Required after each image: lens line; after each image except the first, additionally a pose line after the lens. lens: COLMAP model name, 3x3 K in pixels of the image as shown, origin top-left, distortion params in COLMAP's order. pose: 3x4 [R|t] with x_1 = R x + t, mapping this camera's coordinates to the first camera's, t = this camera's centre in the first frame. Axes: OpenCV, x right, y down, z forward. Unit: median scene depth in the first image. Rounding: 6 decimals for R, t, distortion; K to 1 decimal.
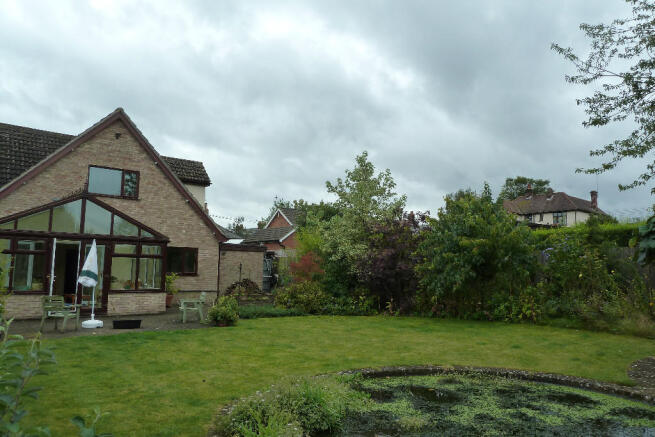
lens RADIAL K [[473.1, 0, 328.5], [0, 473.1, 216.6], [0, 0, 1]] dist [-0.033997, 0.002914]
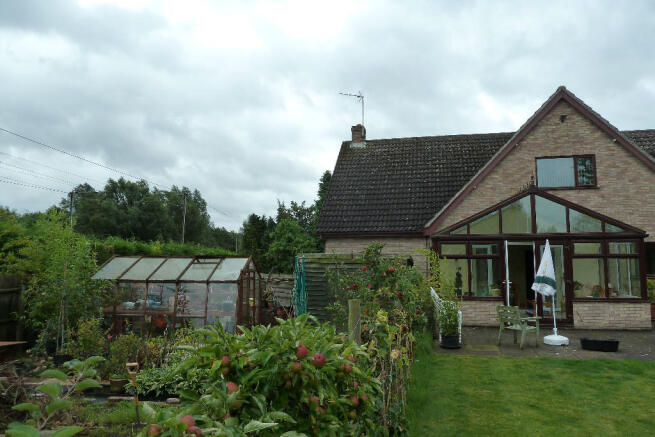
lens RADIAL K [[473.1, 0, 328.5], [0, 473.1, 216.6], [0, 0, 1]] dist [-0.033997, 0.002914]
pose [[0.606945, -0.096336, -0.788883, -0.056208], [0.098165, 0.994112, -0.045872, 0.006937], [0.788658, -0.049599, 0.612829, 0.143766]]
